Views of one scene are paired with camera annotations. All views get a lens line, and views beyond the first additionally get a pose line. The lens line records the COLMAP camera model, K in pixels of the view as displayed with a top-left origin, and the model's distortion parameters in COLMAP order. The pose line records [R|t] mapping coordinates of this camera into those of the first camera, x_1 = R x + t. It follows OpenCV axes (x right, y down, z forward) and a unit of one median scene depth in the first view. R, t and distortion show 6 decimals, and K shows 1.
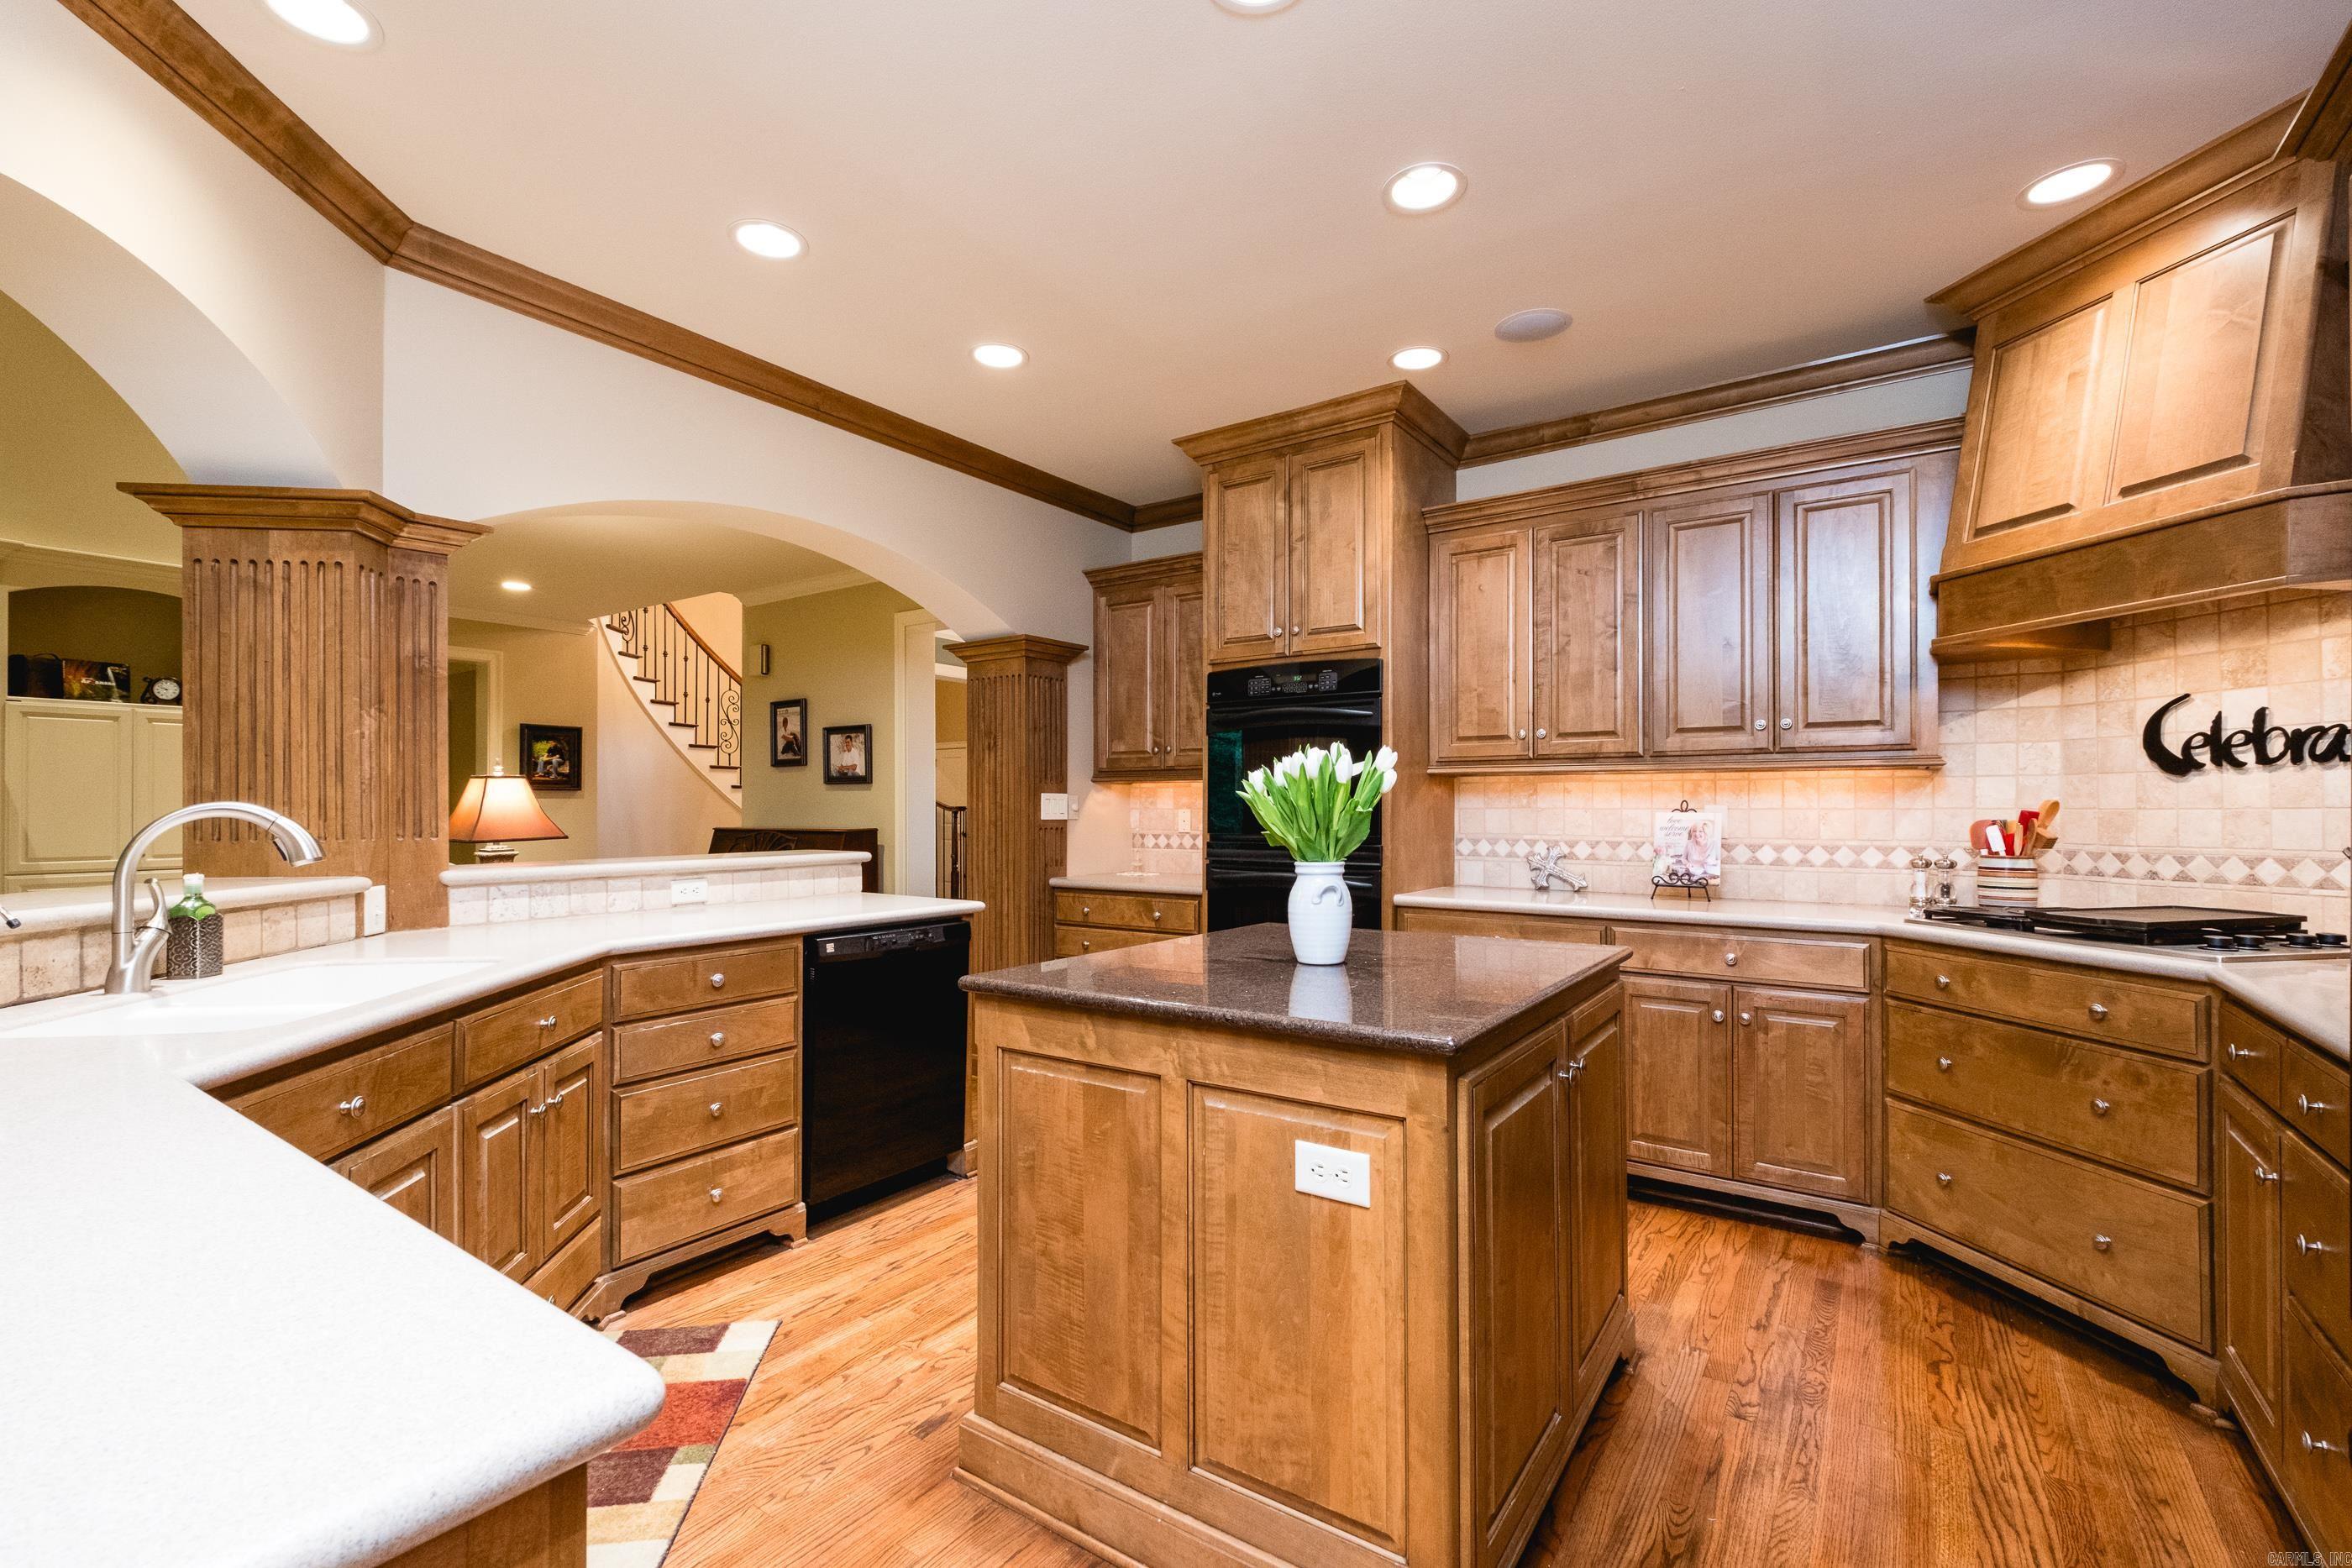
lens RADIAL K [[1032.9, 0, 1180.9], [0, 1032.9, 800.1], [0, 0, 1]] dist [-0.001435, -0.000488]
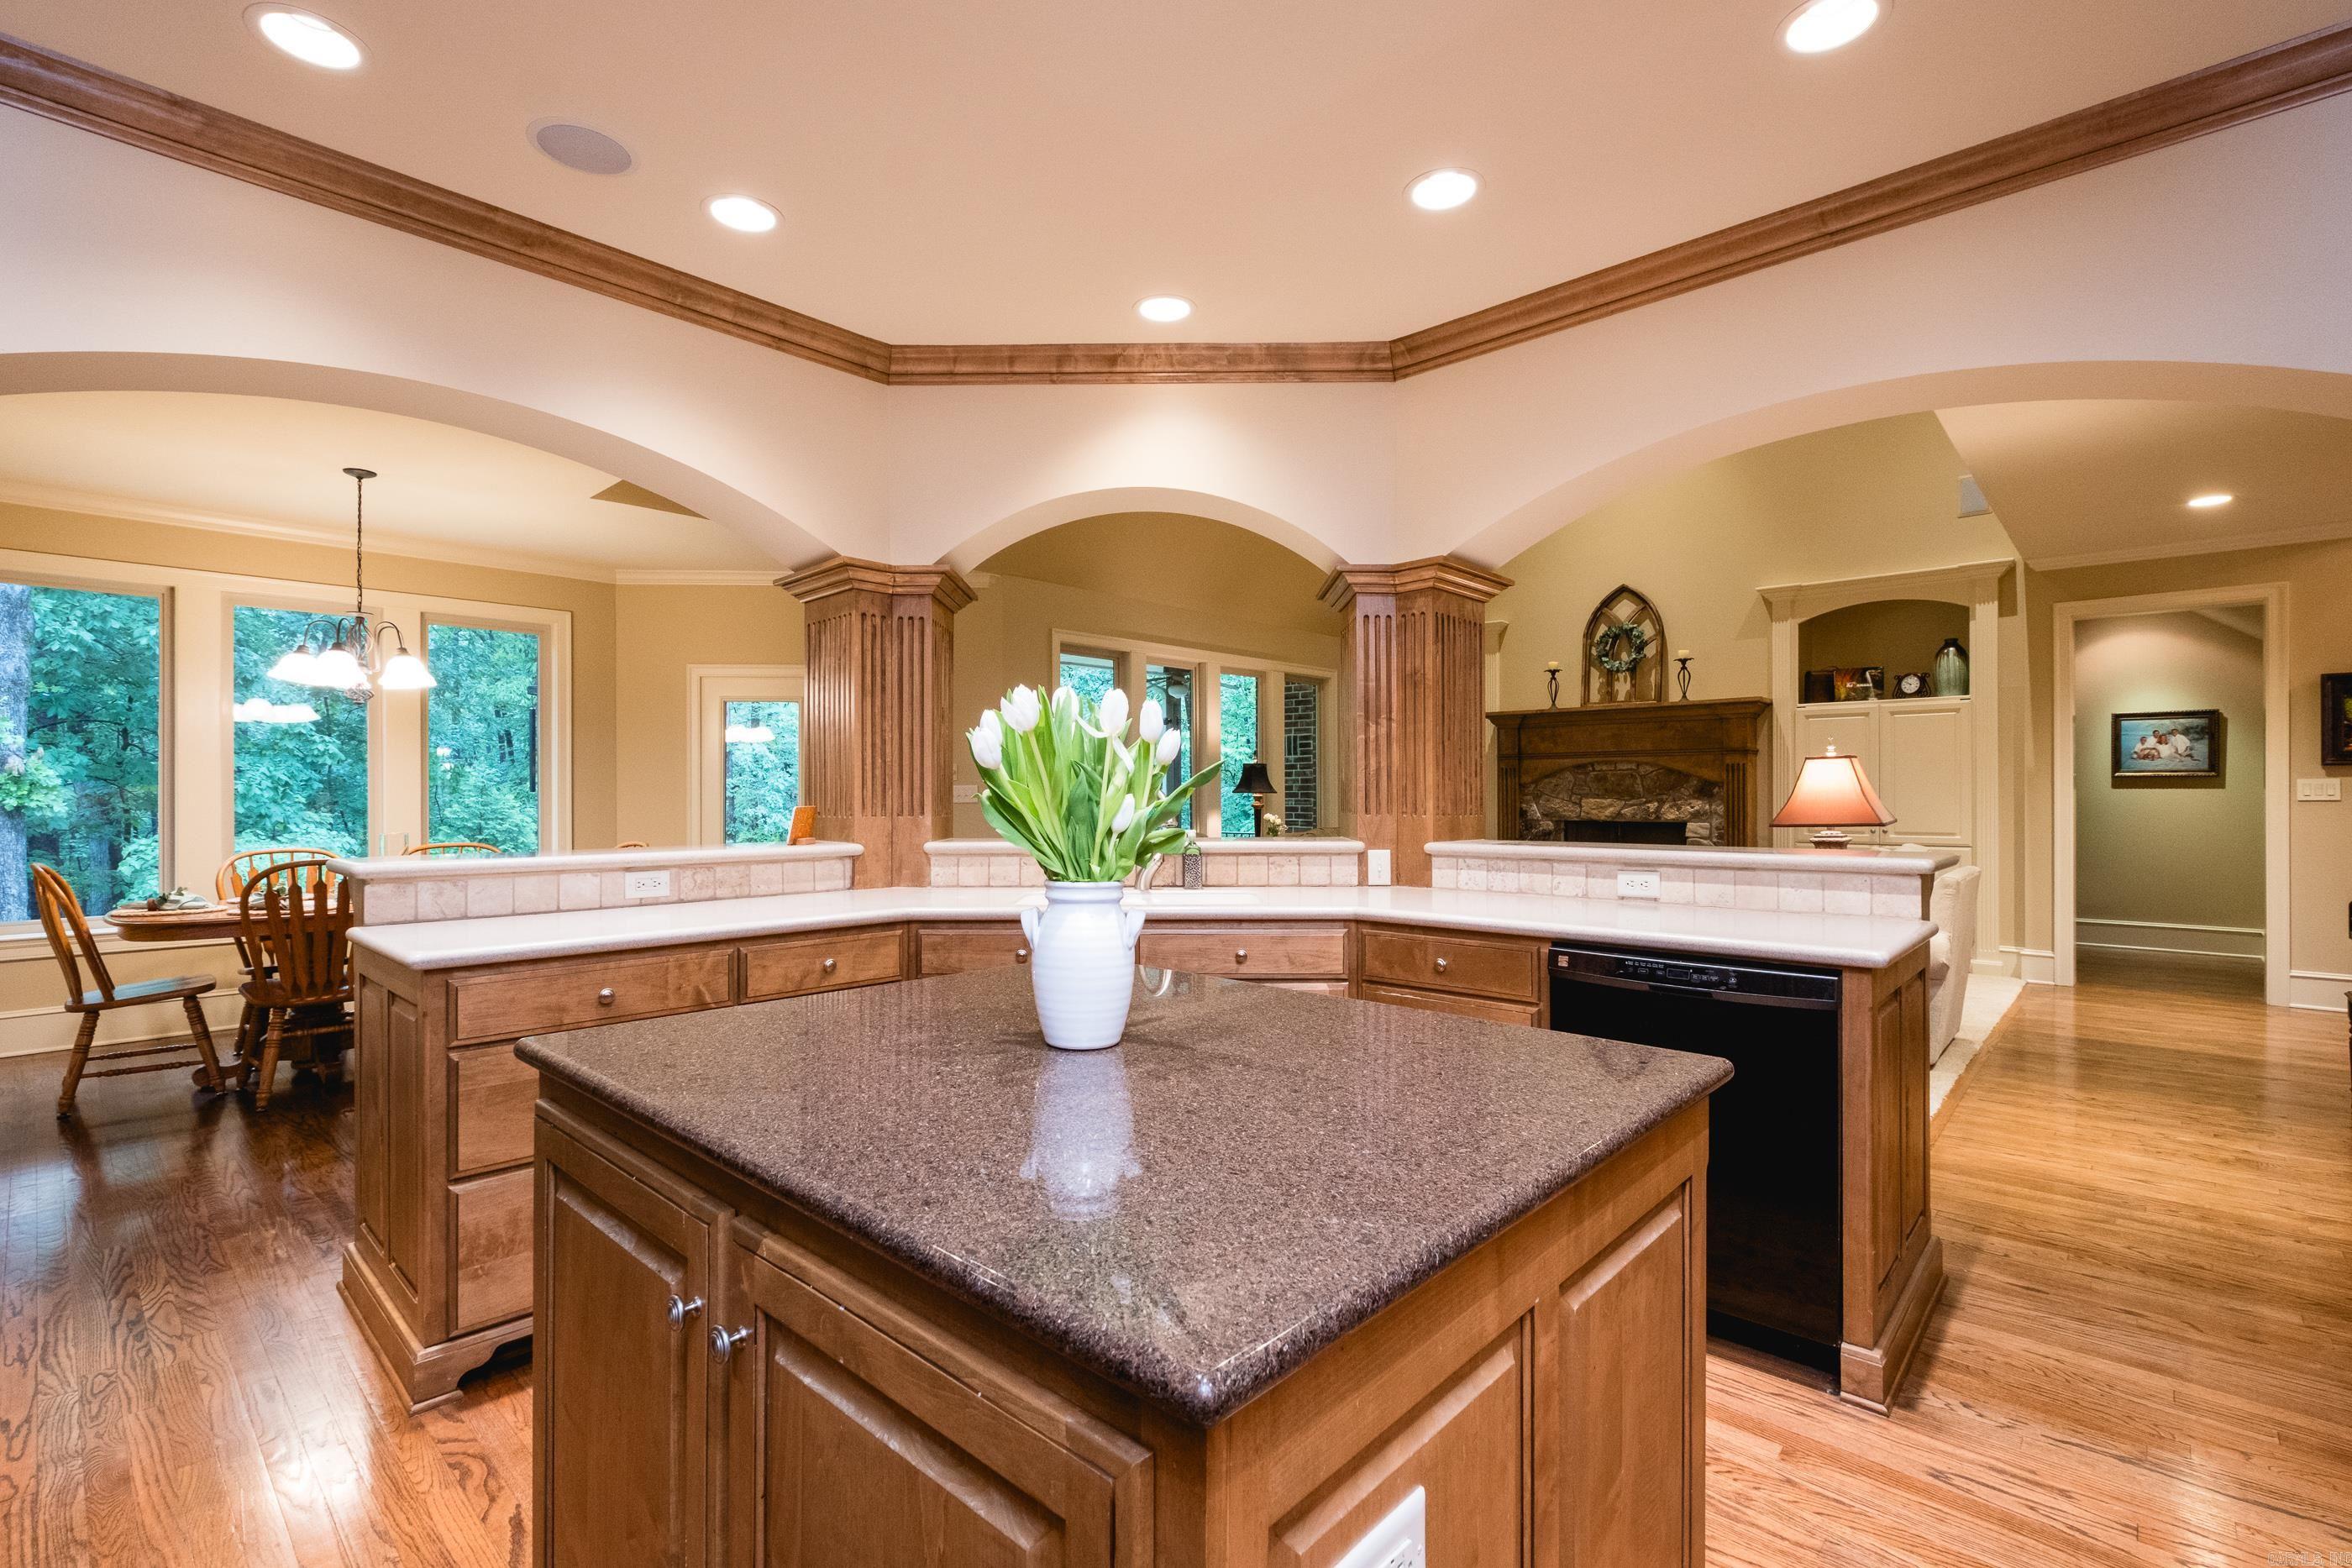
lens RADIAL K [[1032.9, 0, 1184.6], [0, 1032.9, 784.9], [0, 0, 1]] dist [-0.001435, -0.000488]
pose [[-0.132225, -0.004095, -0.991211, 0.473042], [0.007772, 0.999956, -0.005168, 0.003731], [0.991189, -0.008387, -0.132187, 0.743227]]
